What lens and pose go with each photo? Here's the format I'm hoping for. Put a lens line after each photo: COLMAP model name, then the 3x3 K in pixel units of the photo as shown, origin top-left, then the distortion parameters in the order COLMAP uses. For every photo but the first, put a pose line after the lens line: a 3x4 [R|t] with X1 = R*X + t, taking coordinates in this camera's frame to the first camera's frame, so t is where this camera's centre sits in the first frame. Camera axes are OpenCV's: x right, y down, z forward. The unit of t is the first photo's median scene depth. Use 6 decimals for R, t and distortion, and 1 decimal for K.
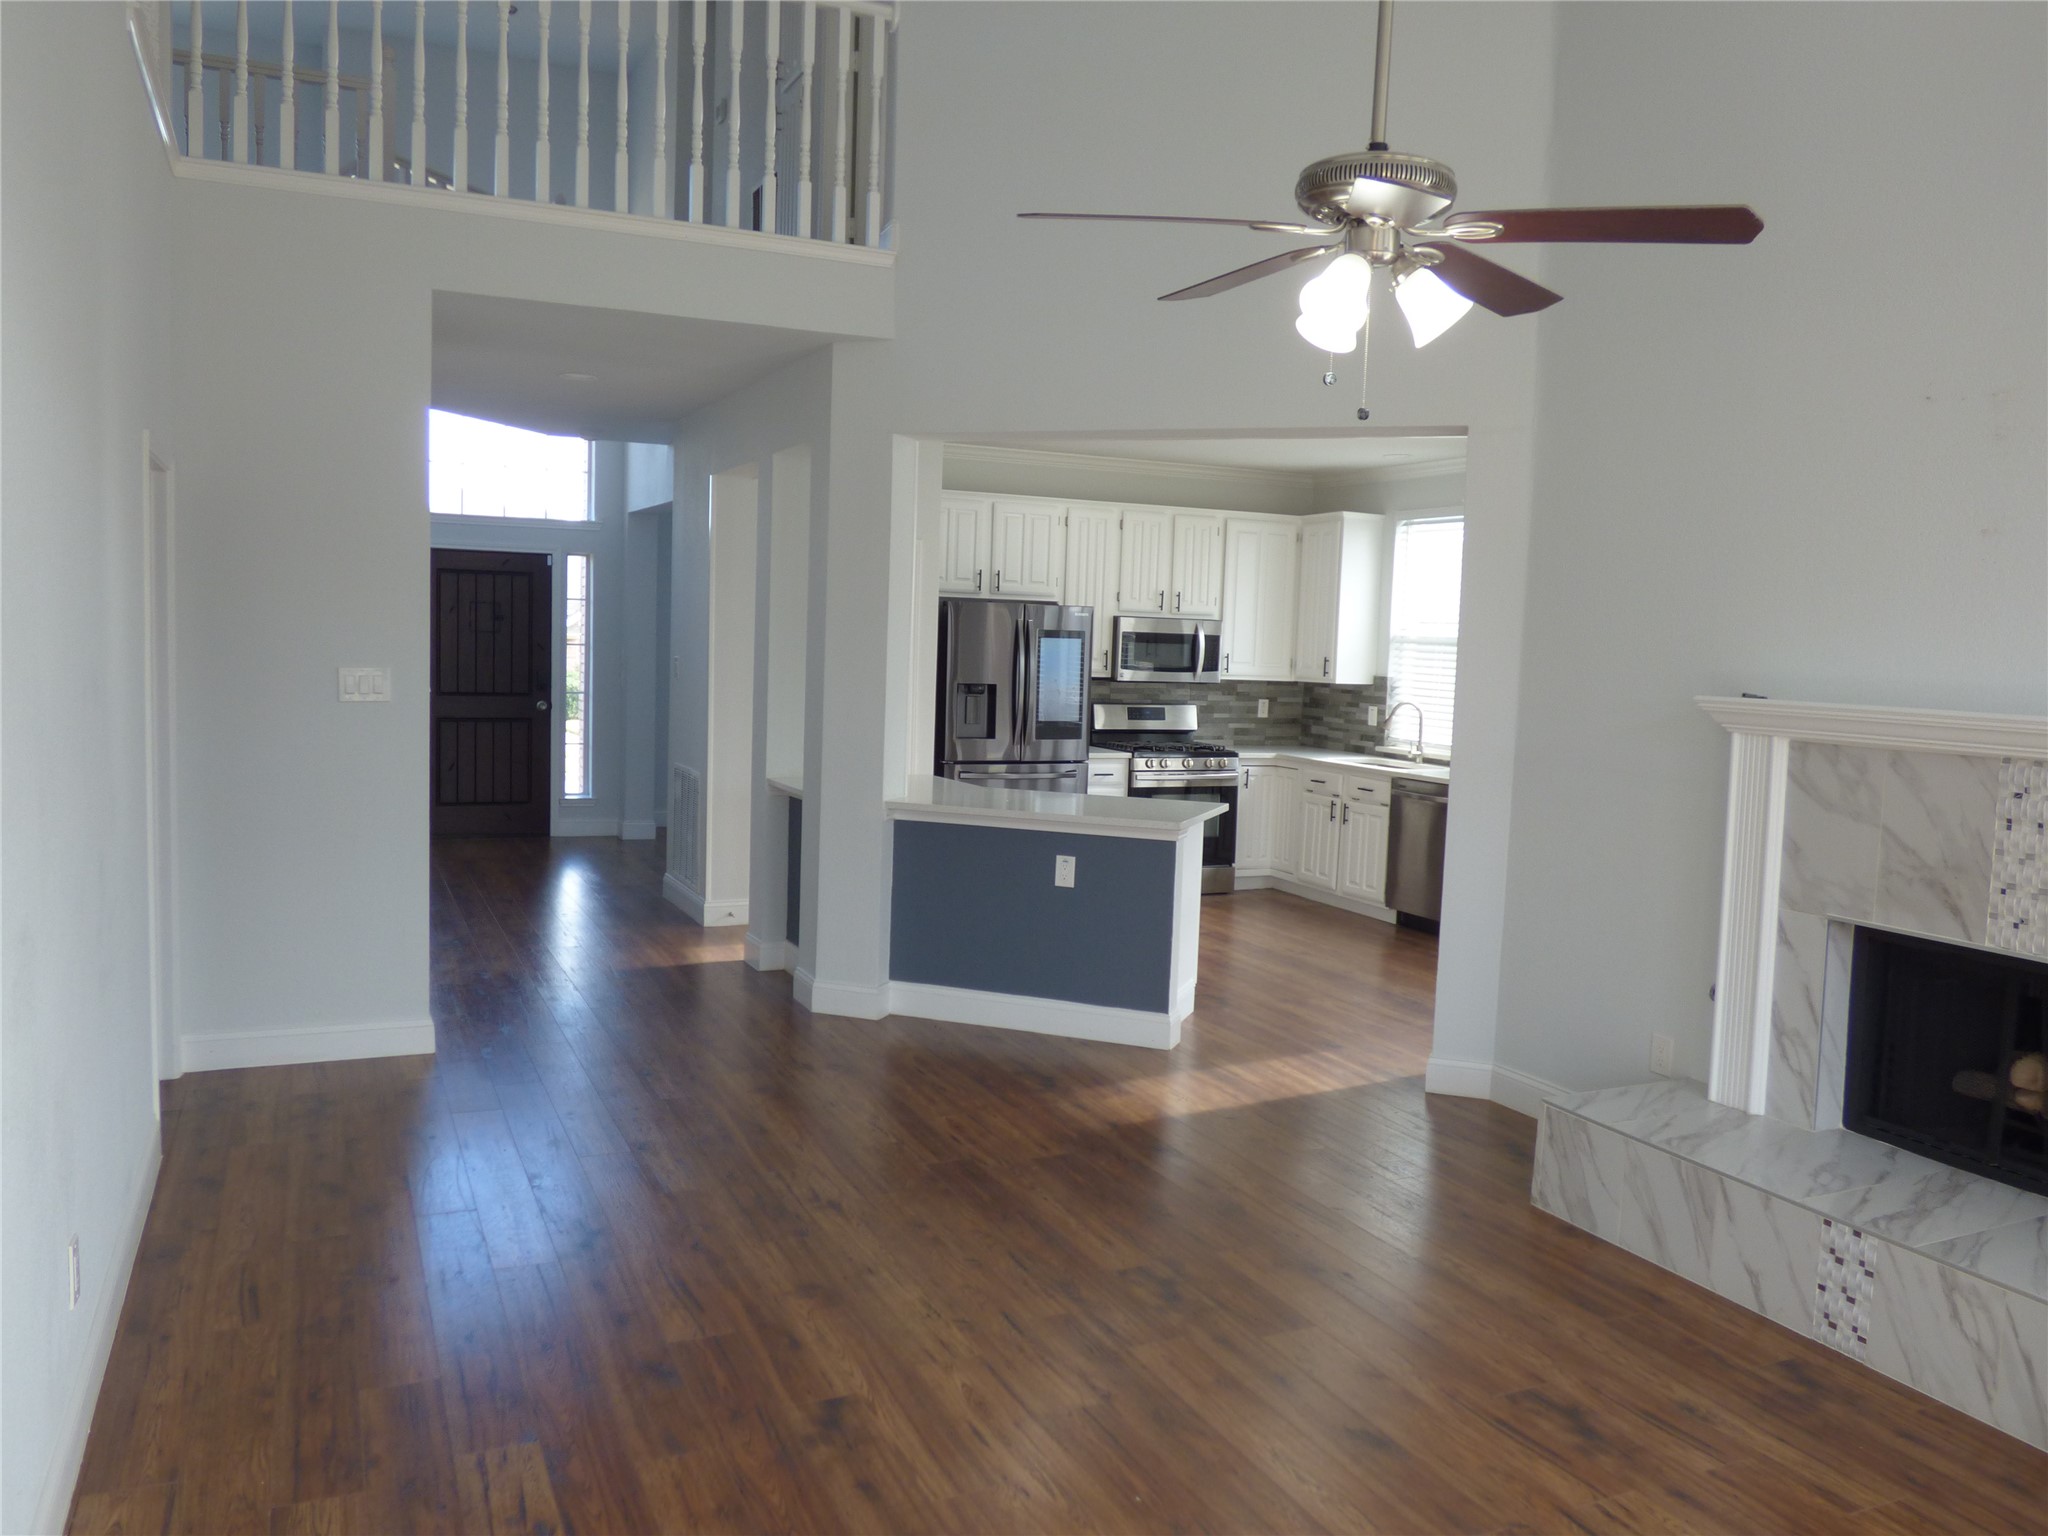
lens RADIAL K [[1551.0, 0, 1021.3], [0, 1551.0, 763.9], [0, 0, 1]] dist [-0.044882, 0.000275]
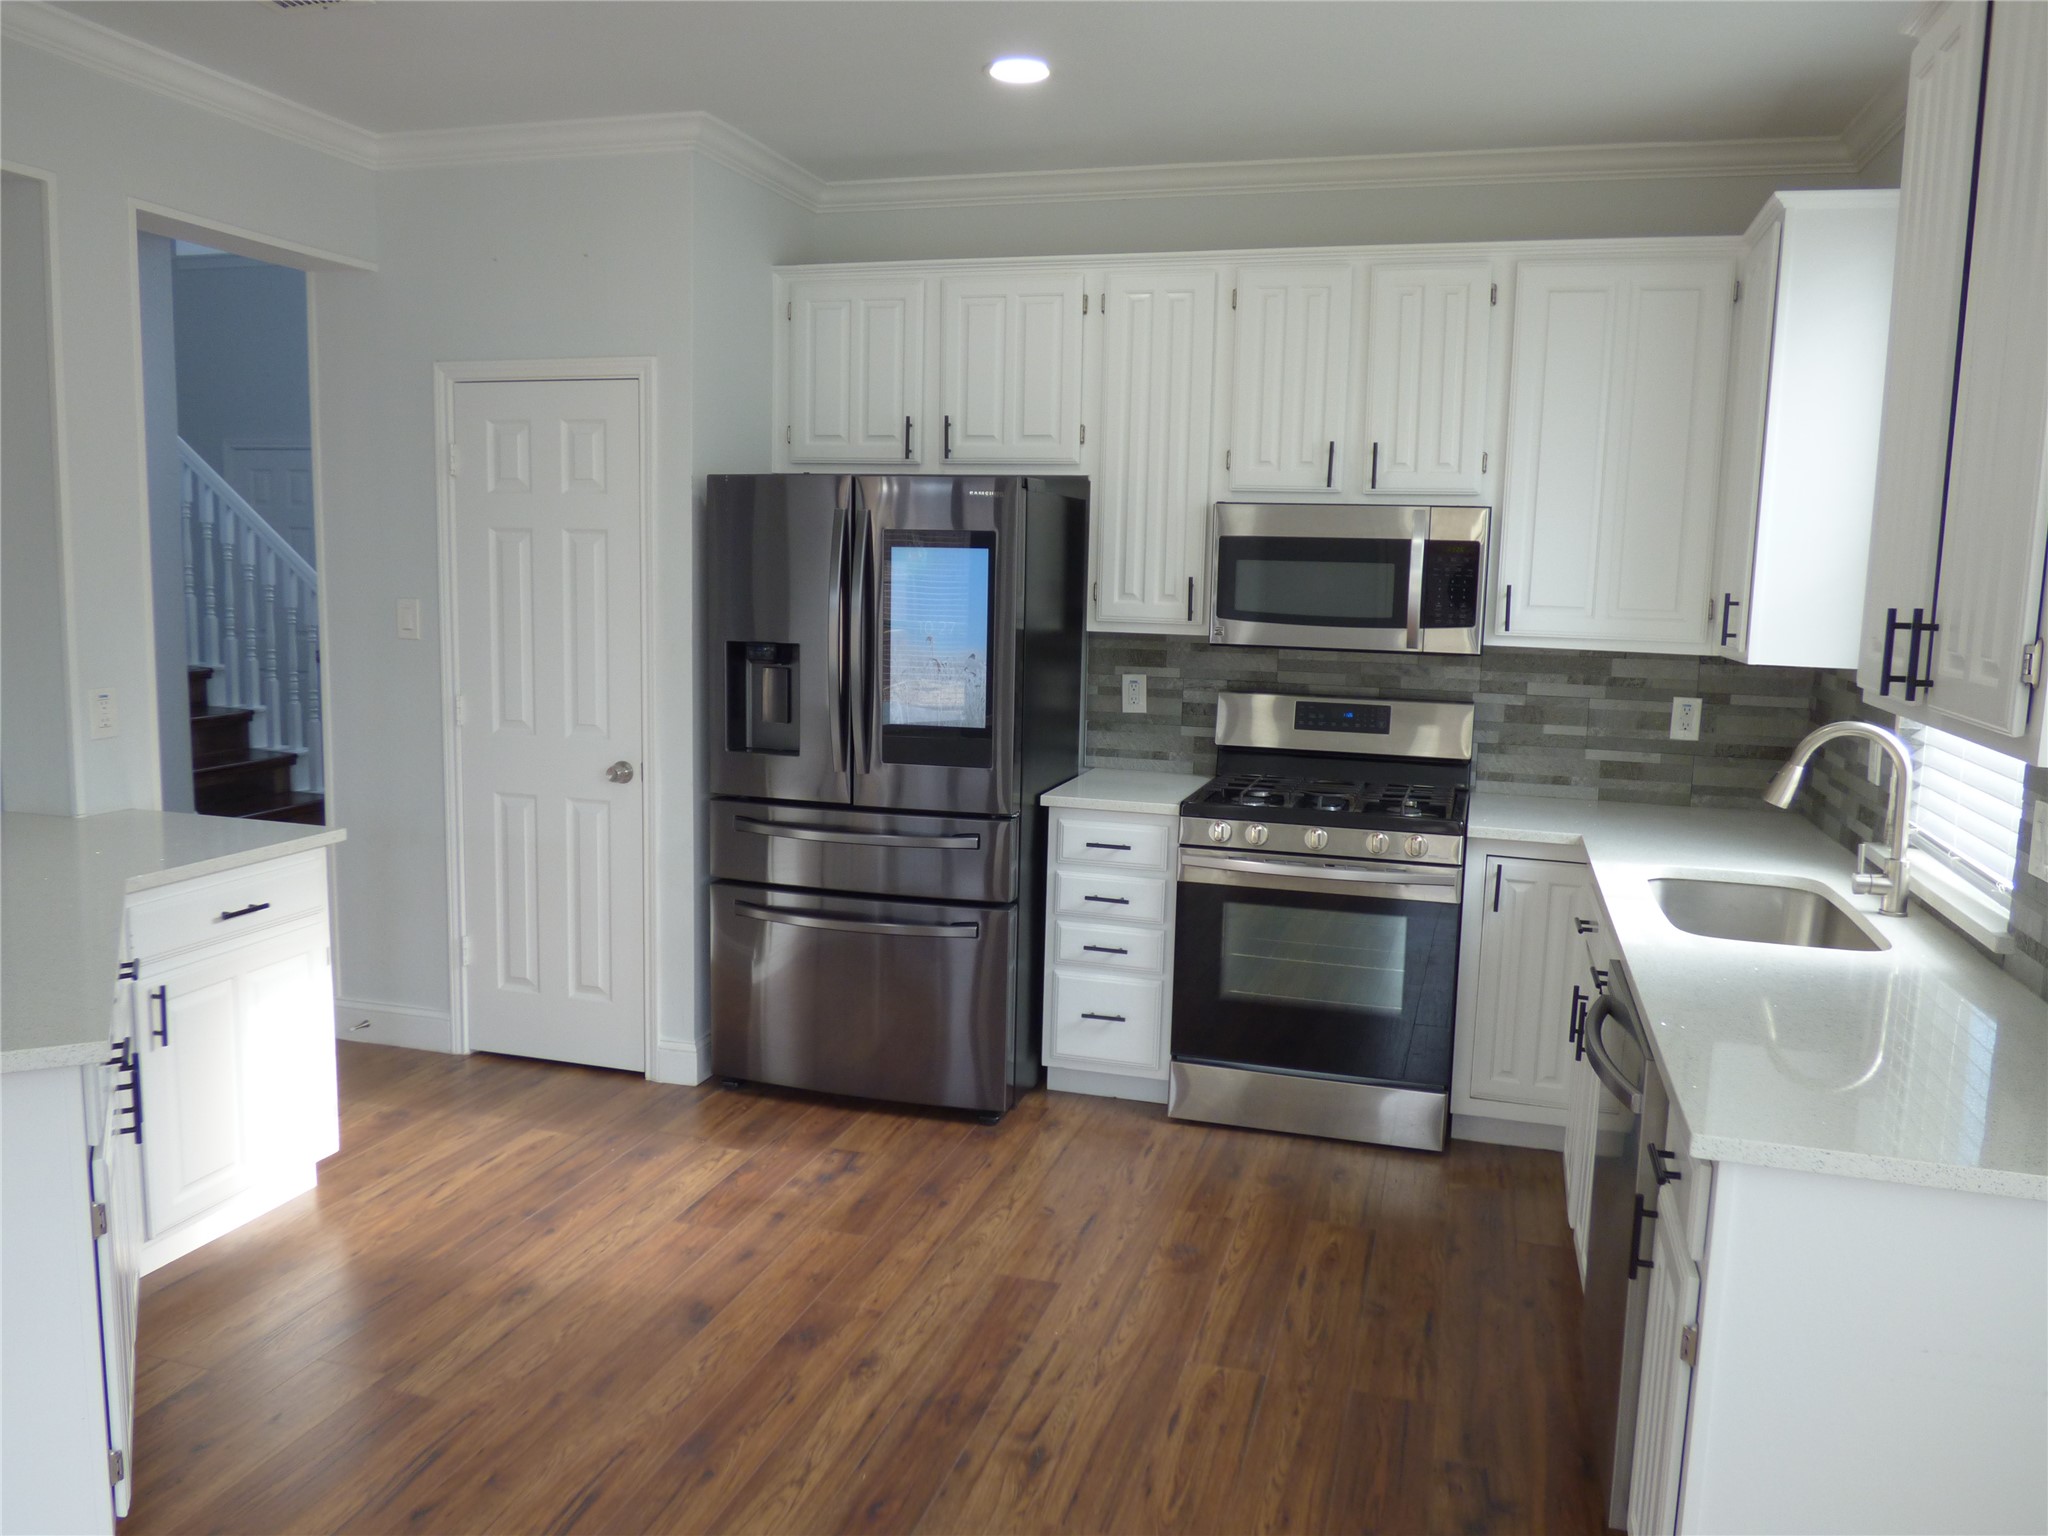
lens RADIAL K [[1551.0, 0, 1020.3], [0, 1551.0, 767.5], [0, 0, 1]] dist [-0.044882, 0.000275]
pose [[0.734393, 0.071912, -0.674904, 0.325629], [-0.053670, 0.997410, 0.047876, -0.035035], [0.676599, 0.001062, 0.736351, 0.607387]]
